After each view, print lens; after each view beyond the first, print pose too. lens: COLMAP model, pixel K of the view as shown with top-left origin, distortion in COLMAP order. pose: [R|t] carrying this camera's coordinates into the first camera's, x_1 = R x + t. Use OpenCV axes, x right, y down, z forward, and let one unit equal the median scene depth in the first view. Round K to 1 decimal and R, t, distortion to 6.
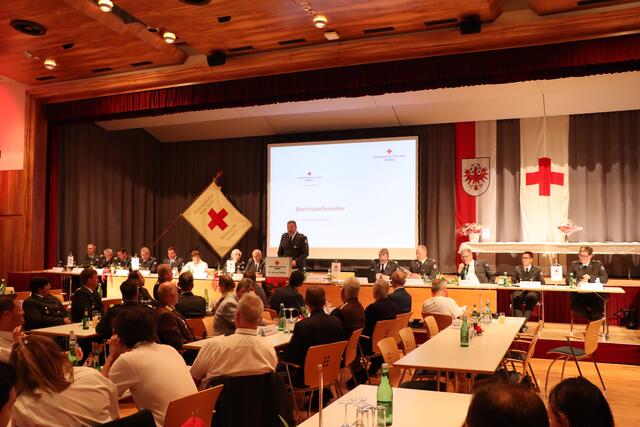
lens RADIAL K [[501.4, 0, 320.4], [0, 501.4, 219.0], [0, 0, 1]] dist [-0.004190, 0.119413]
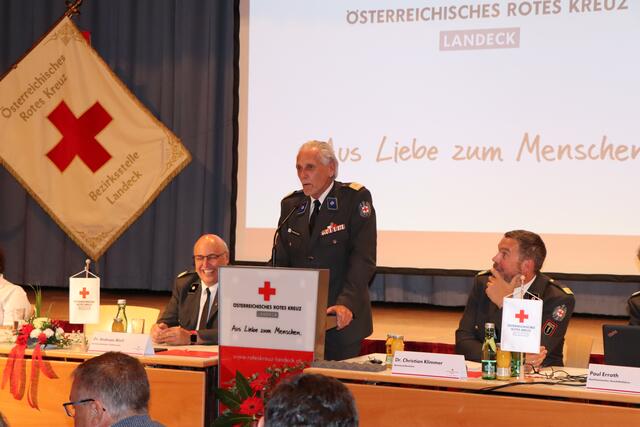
lens RADIAL K [[501.4, 0, 320.4], [0, 501.4, 219.0], [0, 0, 1]] dist [-0.004190, 0.119413]
pose [[0.999902, 0.013983, 0.000544, -0.055104], [-0.013993, 0.999302, 0.034639, 0.038852], [-0.000060, -0.034644, 0.999400, 0.687831]]
